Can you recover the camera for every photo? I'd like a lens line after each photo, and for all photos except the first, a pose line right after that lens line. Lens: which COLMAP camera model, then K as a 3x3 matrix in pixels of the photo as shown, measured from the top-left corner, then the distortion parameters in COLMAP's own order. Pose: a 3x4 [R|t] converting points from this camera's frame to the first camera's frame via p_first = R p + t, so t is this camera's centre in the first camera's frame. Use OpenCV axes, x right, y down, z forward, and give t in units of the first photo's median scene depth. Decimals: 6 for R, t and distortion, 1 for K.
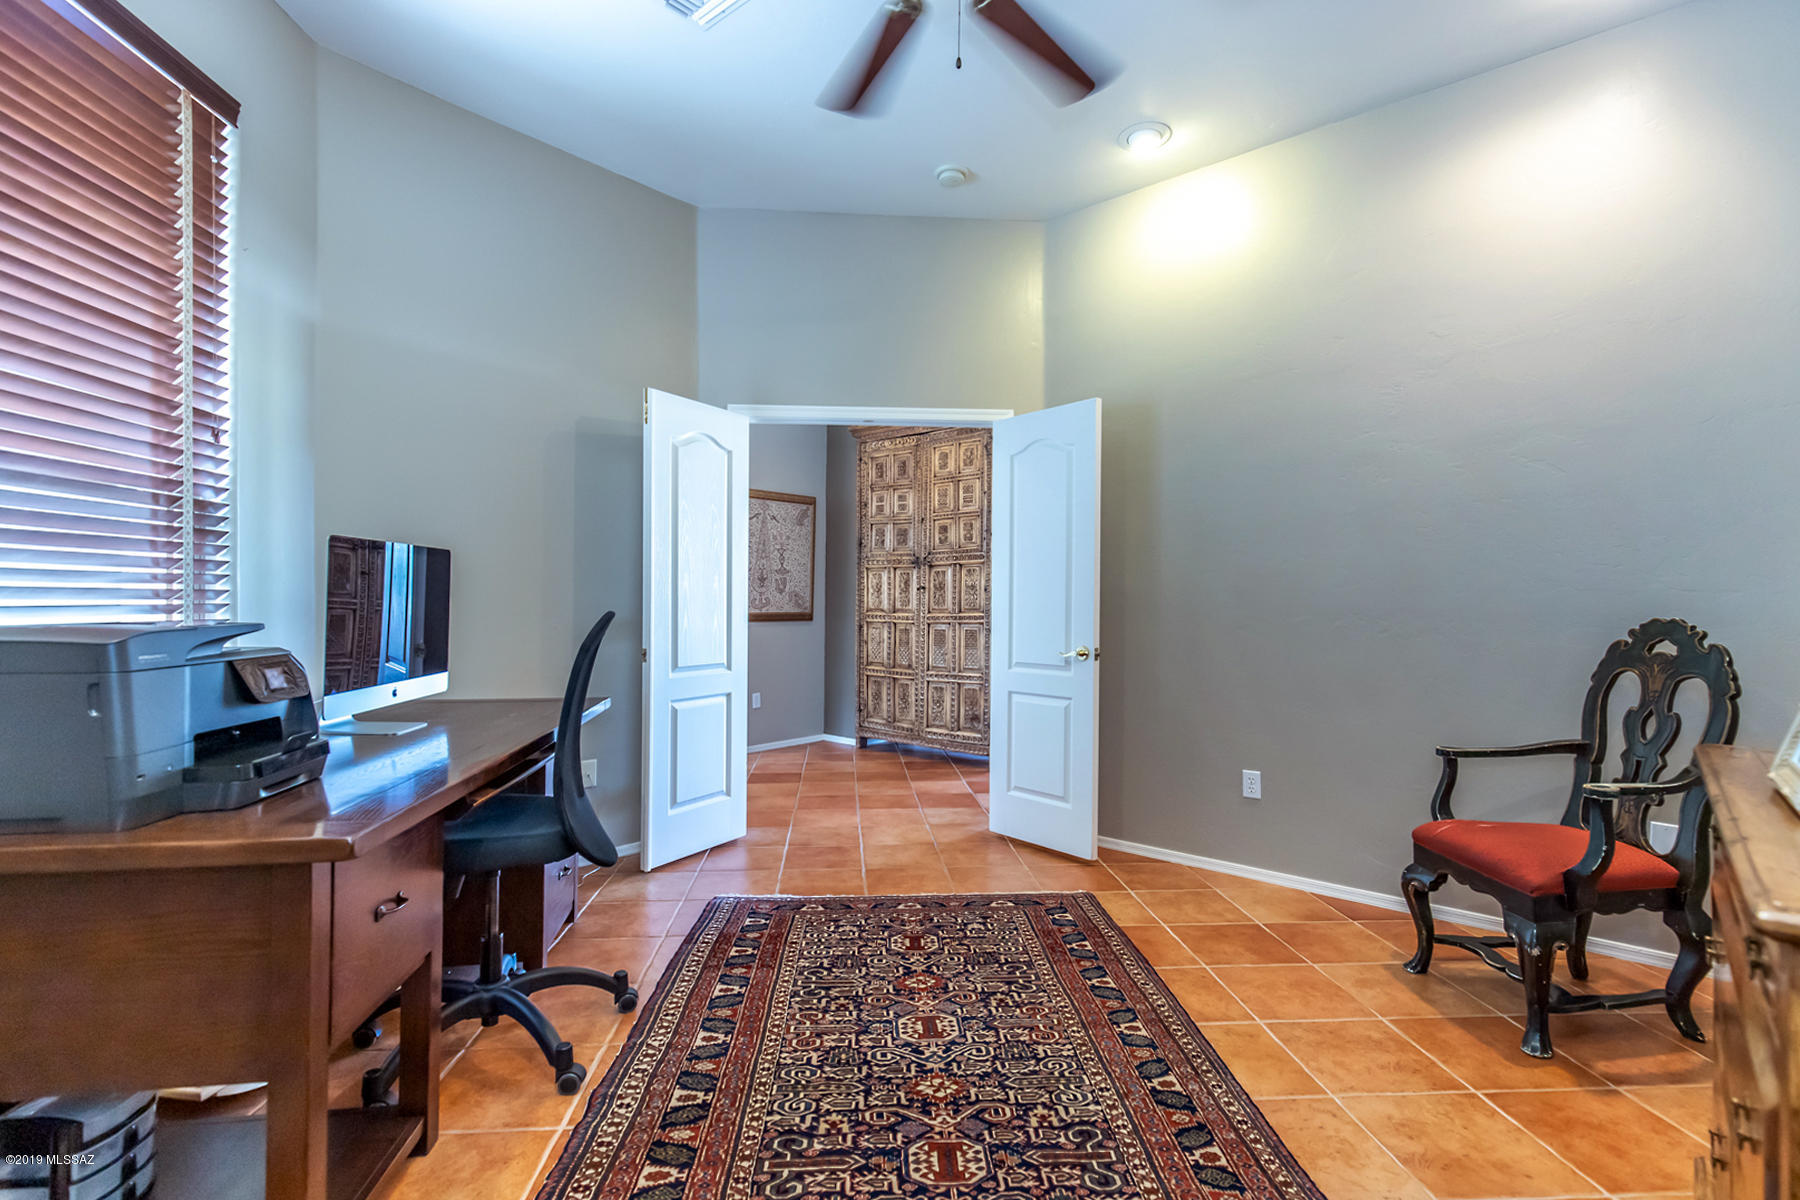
lens RADIAL K [[840.8, 0, 903.3], [0, 840.8, 599.1], [0, 0, 1]] dist [0.007582, -0.002126]
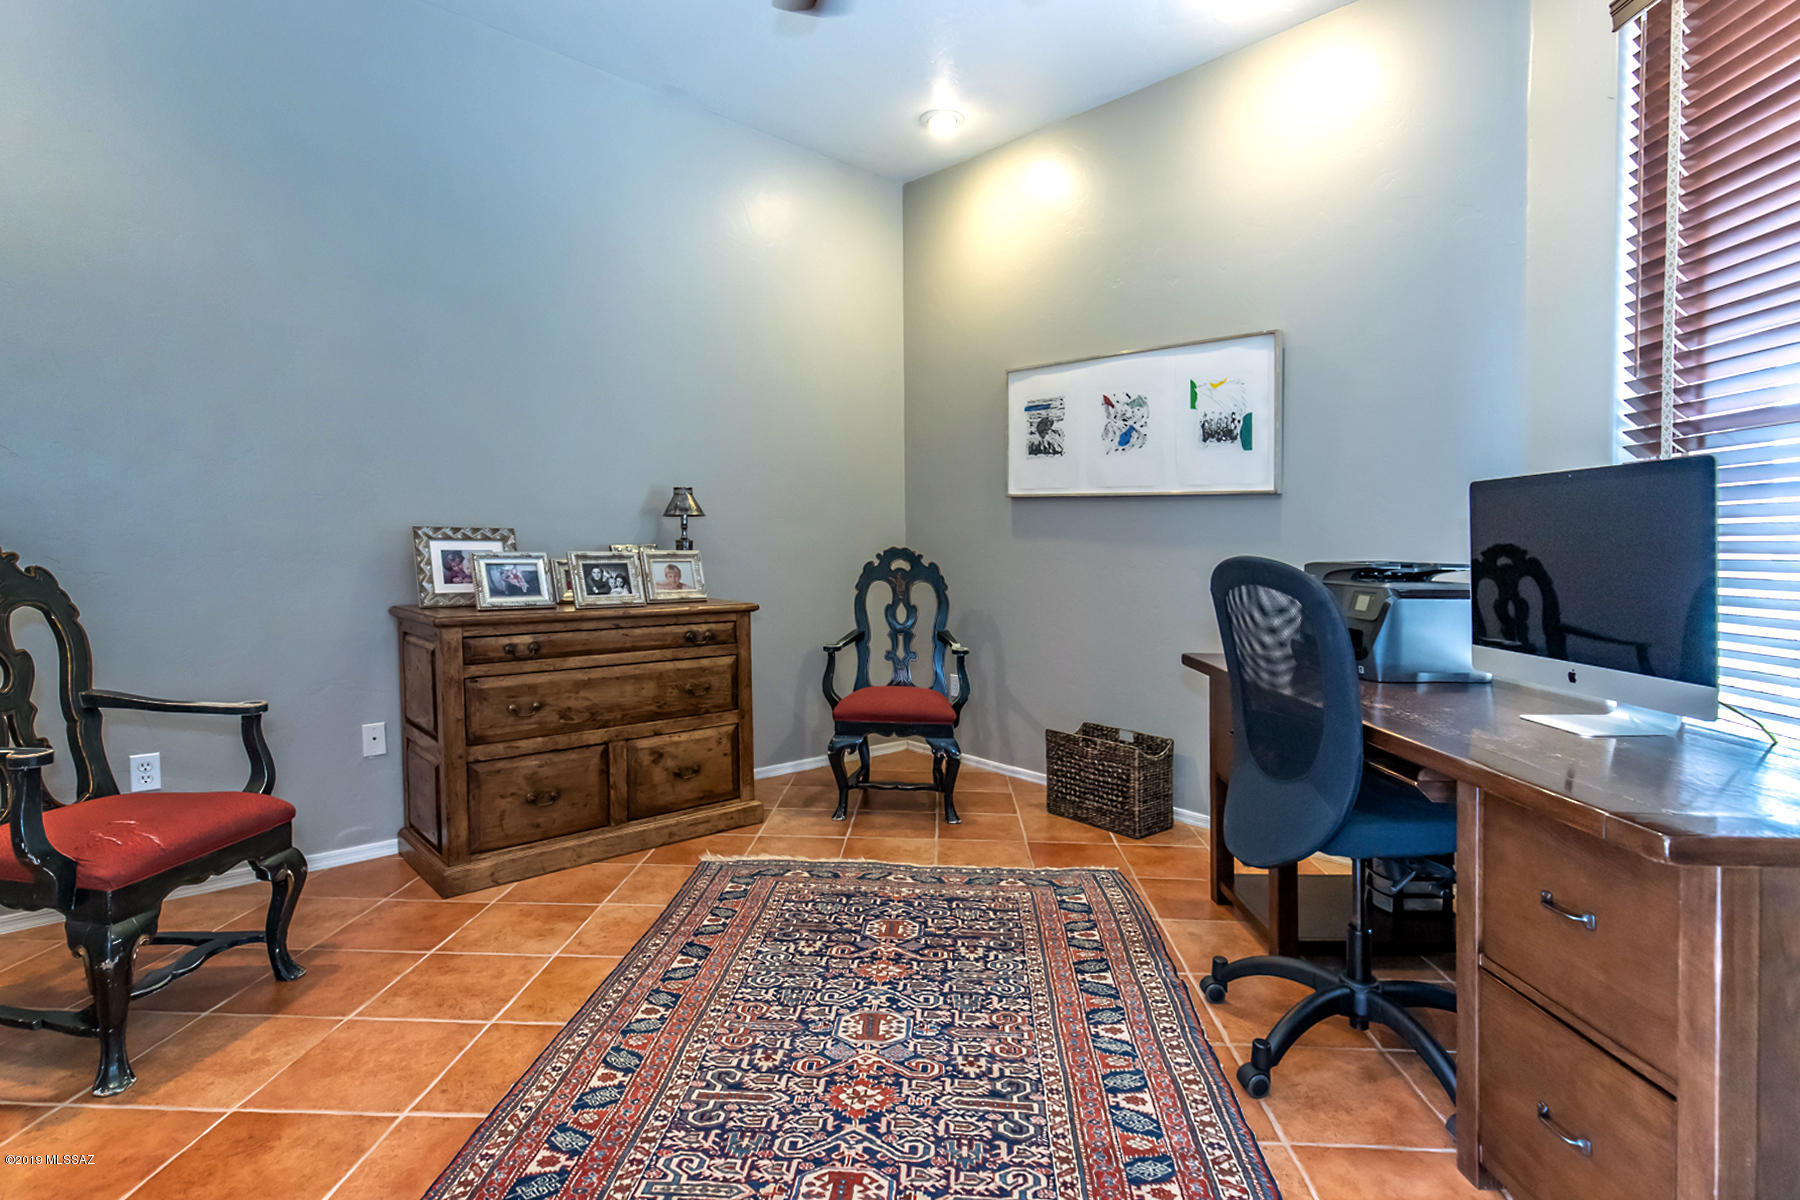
lens RADIAL K [[840.8, 0, 907.0], [0, 840.8, 556.9], [0, 0, 1]] dist [0.007582, -0.002126]
pose [[-0.993114, -0.021763, 0.115114, -0.102371], [-0.020041, 0.999670, 0.016088, -0.003010], [-0.115427, 0.013670, -0.993222, 1.959232]]
